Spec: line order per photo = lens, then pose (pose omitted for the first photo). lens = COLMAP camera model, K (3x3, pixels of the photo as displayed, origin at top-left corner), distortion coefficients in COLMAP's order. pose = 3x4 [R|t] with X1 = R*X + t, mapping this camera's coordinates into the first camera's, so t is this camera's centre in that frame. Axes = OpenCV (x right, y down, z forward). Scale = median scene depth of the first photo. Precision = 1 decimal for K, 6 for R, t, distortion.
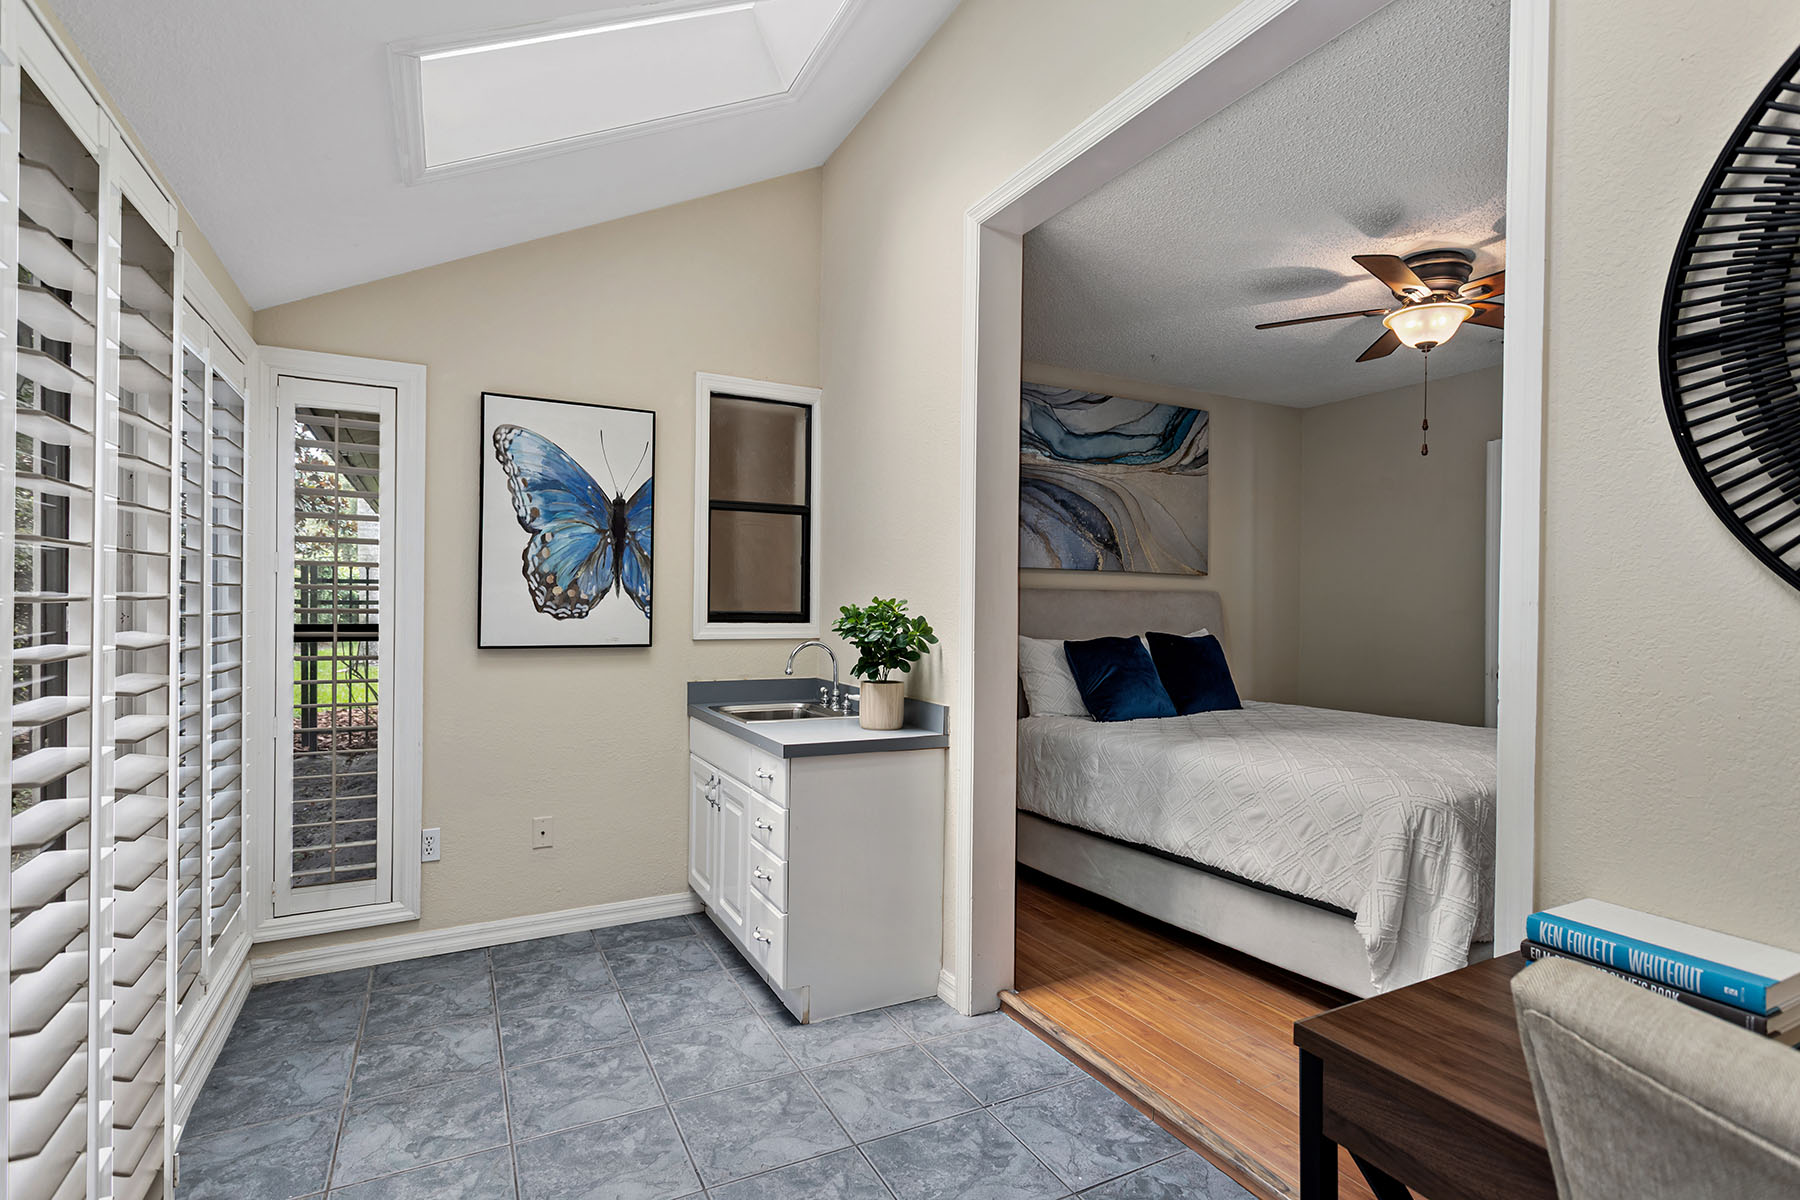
lens RADIAL K [[859.2, 0, 899.6], [0, 859.2, 596.6], [0, 0, 1]] dist [-0.000635, 0.003280]
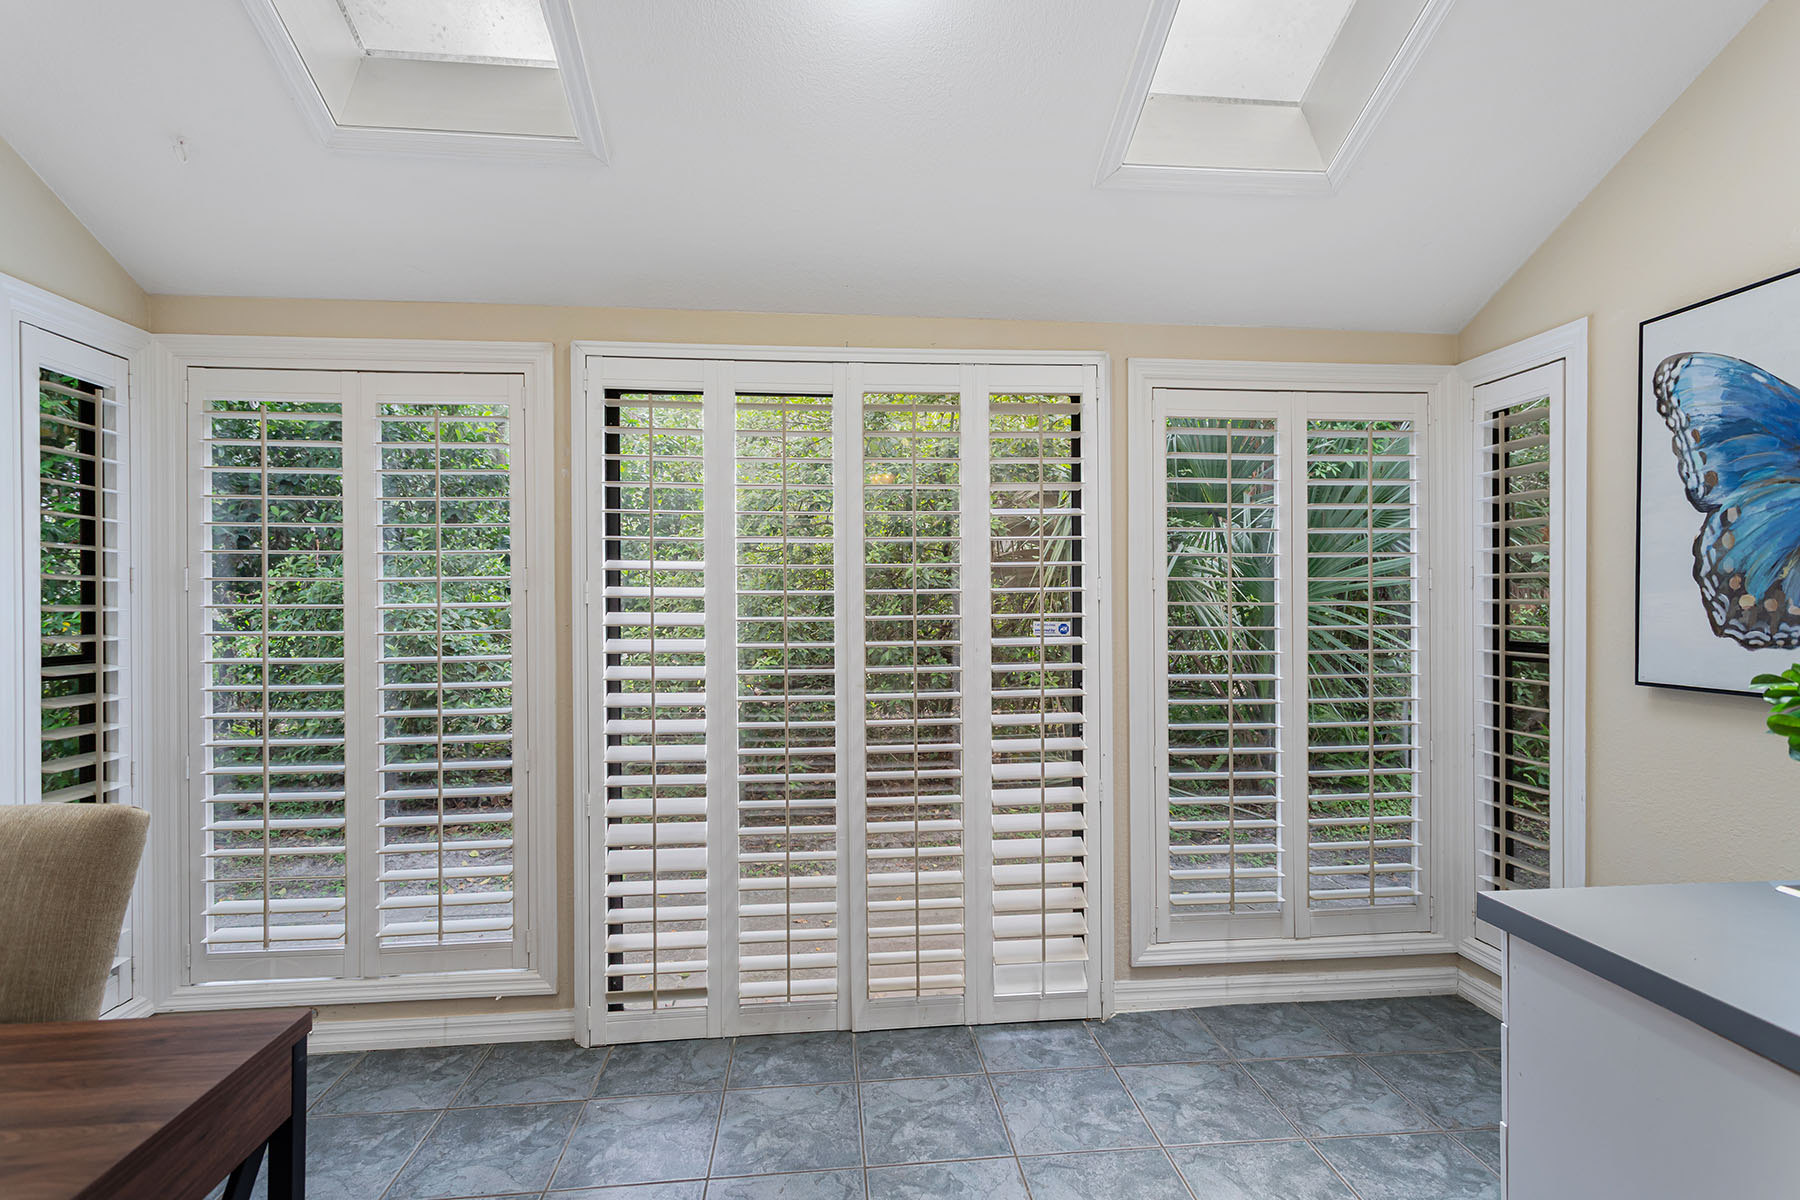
lens RADIAL K [[868.8, 0, 909.6], [0, 868.8, 604.5], [0, 0, 1]] dist [0.001450, 0.001170]
pose [[-0.371320, -0.008617, -0.928465, 0.299934], [0.008866, 0.999878, -0.012826, -0.001543], [0.928462, -0.012994, -0.371199, 0.525000]]
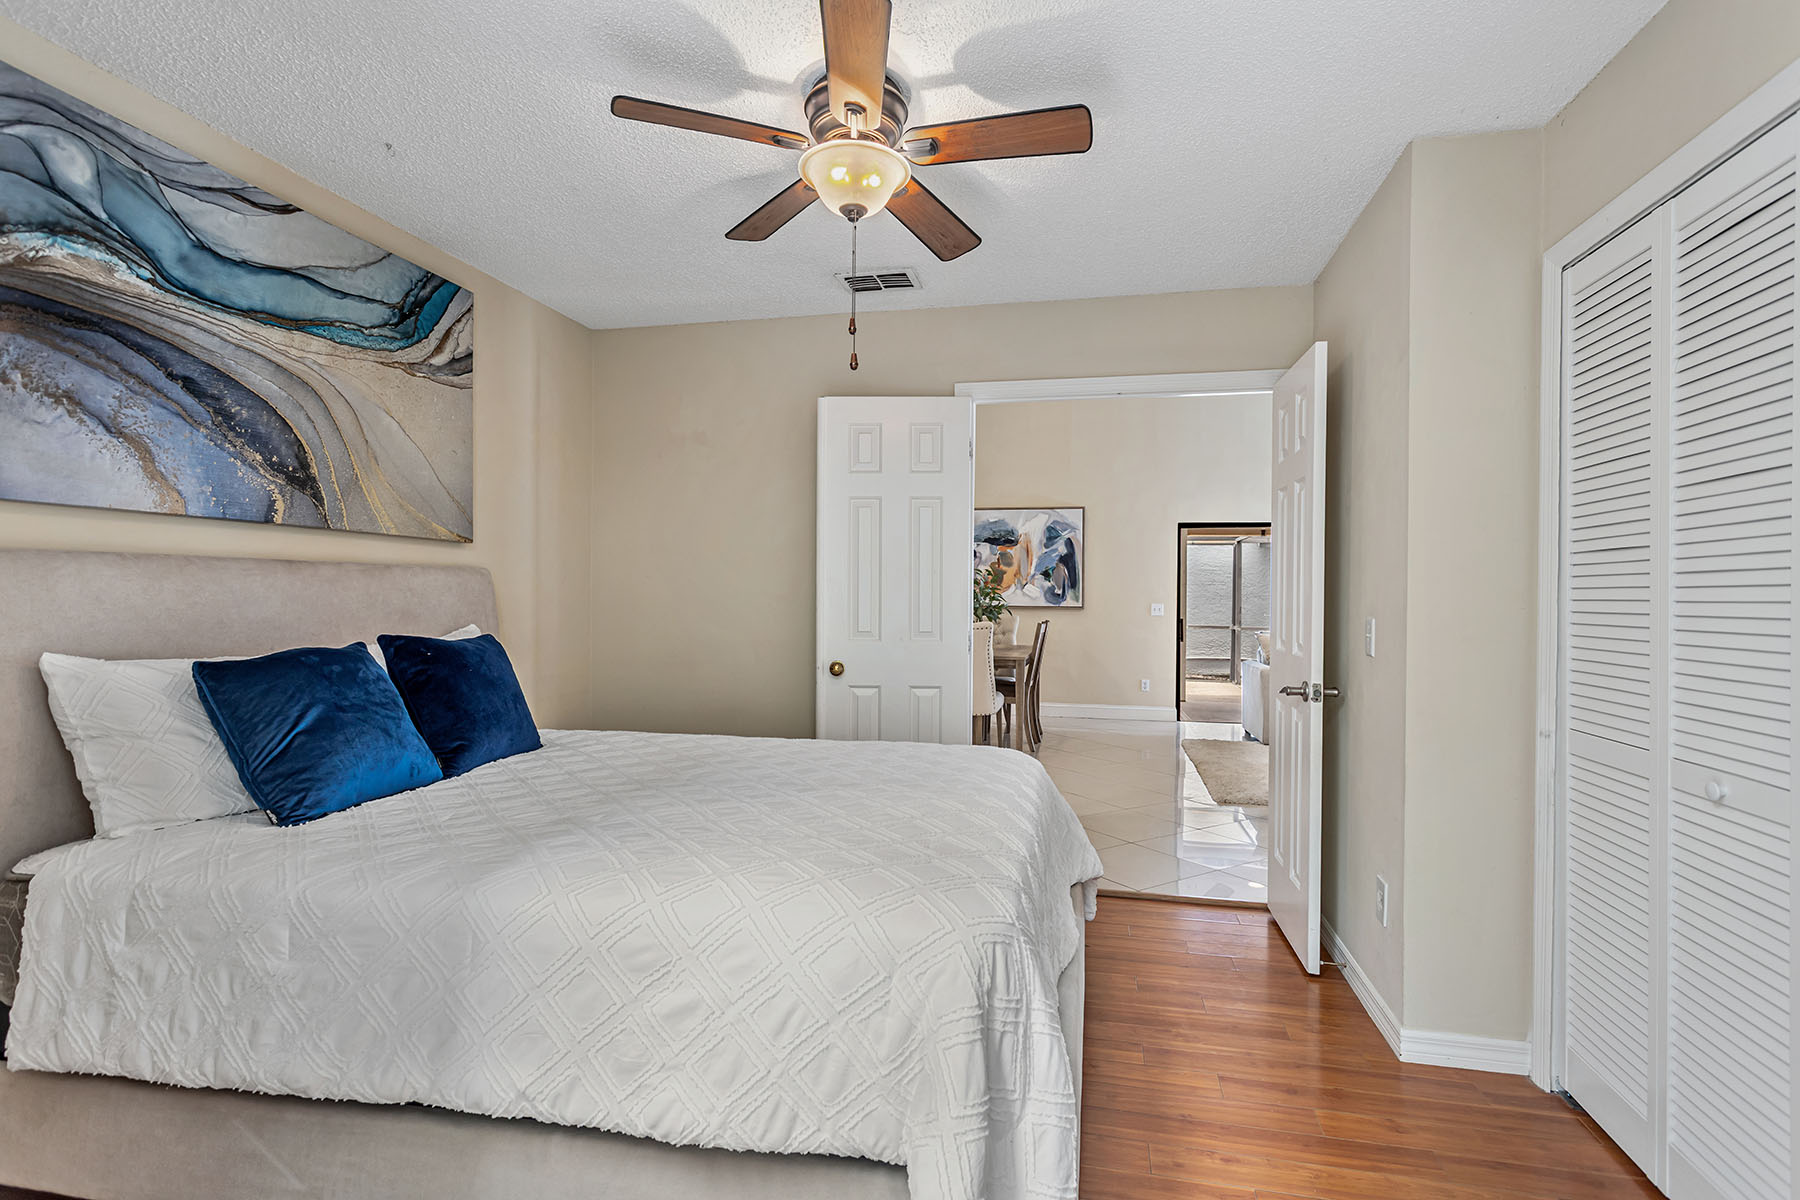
lens RADIAL K [[868.8, 0, 909.6], [0, 868.8, 604.5], [0, 0, 1]] dist [0.001450, 0.001170]
pose [[0.644609, -0.012739, 0.764406, 0.077353], [-0.007965, 0.999695, 0.023377, 0.005052], [-0.764471, -0.021157, 0.644311, 0.376968]]
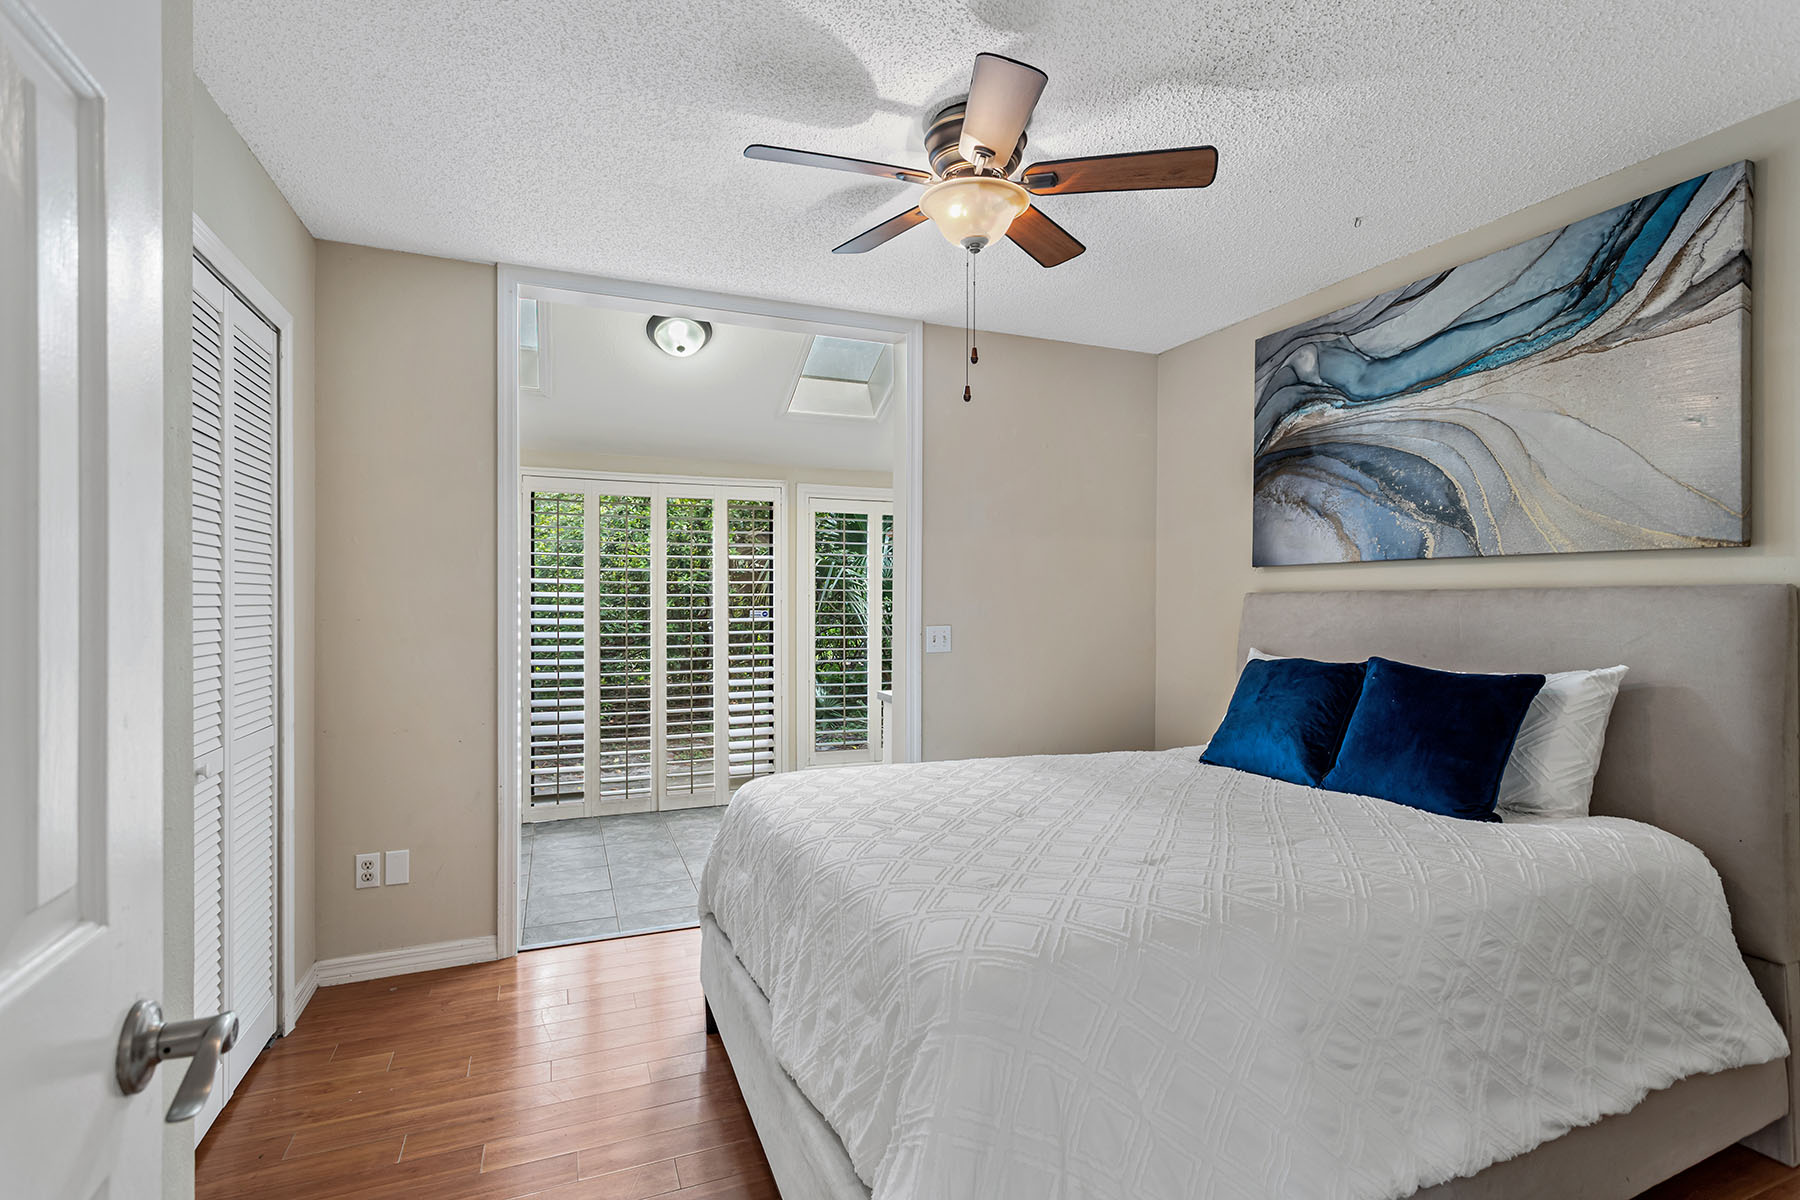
lens RADIAL K [[868.8, 0, 909.6], [0, 868.8, 604.5], [0, 0, 1]] dist [0.001450, 0.001170]
pose [[-0.103031, -0.003181, -0.994673, 1.000586], [0.008902, 0.999952, -0.004120, 0.002709], [0.994638, -0.009279, -0.102998, 0.762938]]
